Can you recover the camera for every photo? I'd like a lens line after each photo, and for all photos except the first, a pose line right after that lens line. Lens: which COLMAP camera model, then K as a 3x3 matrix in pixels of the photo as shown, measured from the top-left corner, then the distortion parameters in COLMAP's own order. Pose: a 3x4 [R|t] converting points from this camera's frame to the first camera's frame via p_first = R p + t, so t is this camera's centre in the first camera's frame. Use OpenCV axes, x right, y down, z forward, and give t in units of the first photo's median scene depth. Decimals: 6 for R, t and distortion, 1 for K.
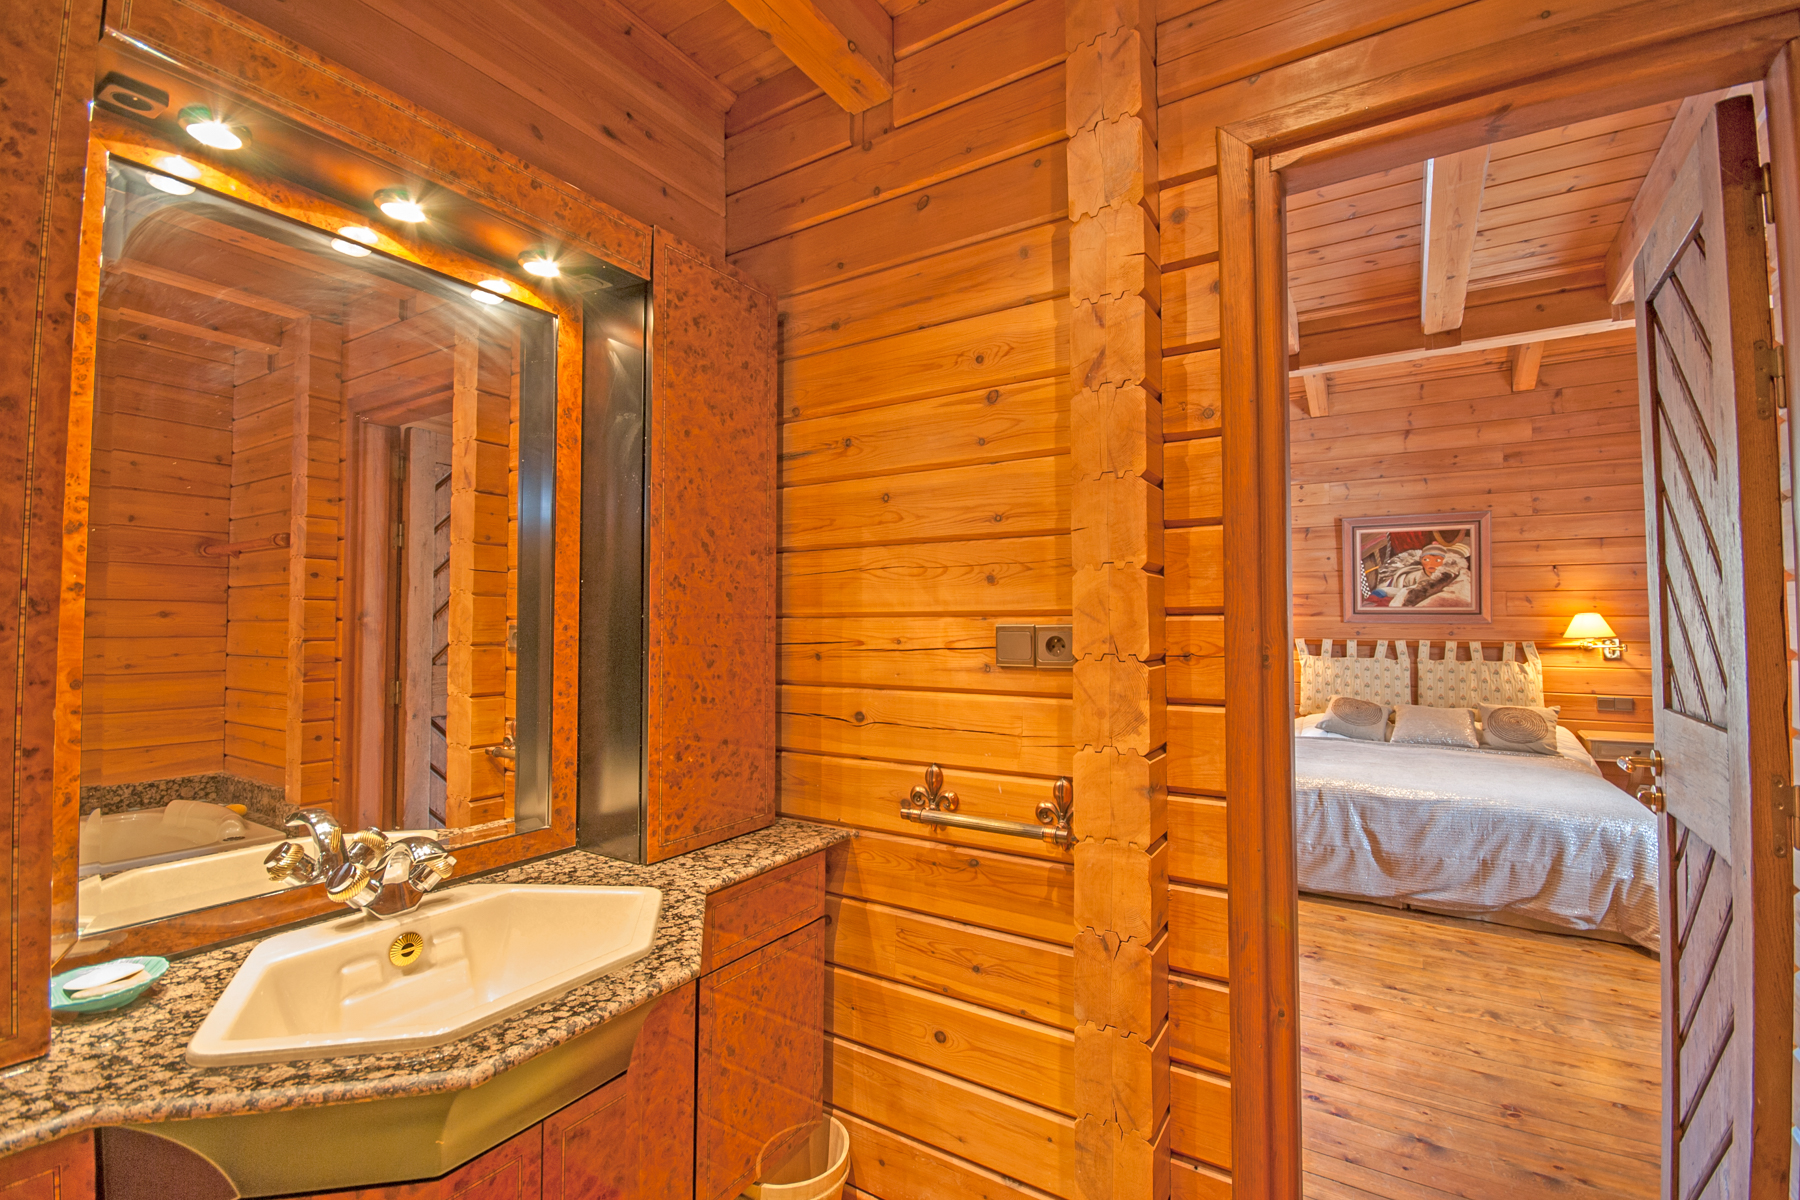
lens RADIAL K [[795.8, 0, 894.6], [0, 795.8, 595.9], [0, 0, 1]] dist [-0.002414, -0.002033]
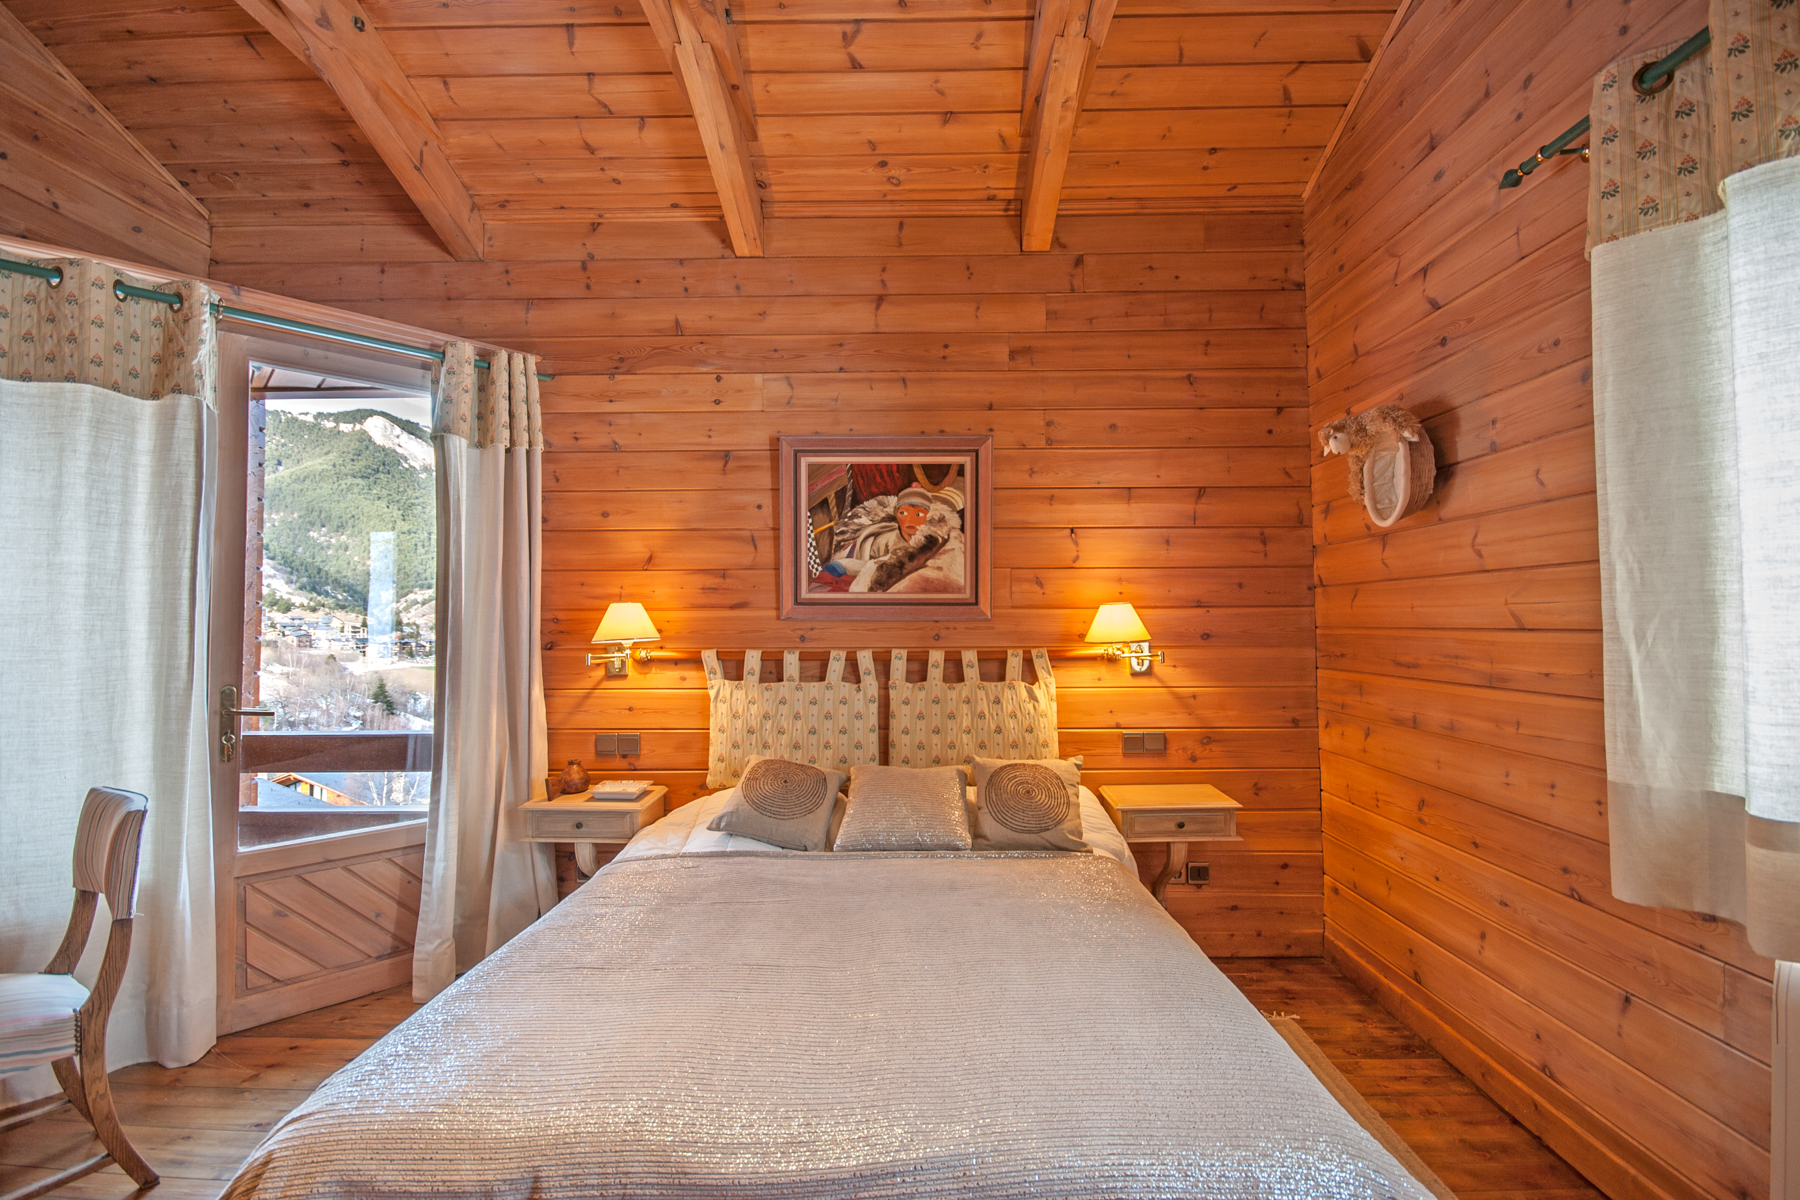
lens RADIAL K [[795.8, 0, 900.7], [0, 795.8, 603.1], [0, 0, 1]] dist [-0.002414, -0.002033]
pose [[0.857545, 0.005010, 0.514384, 0.370000], [-0.009333, 0.999940, 0.005820, 0.018418], [-0.514324, -0.009792, 0.857540, 0.501988]]
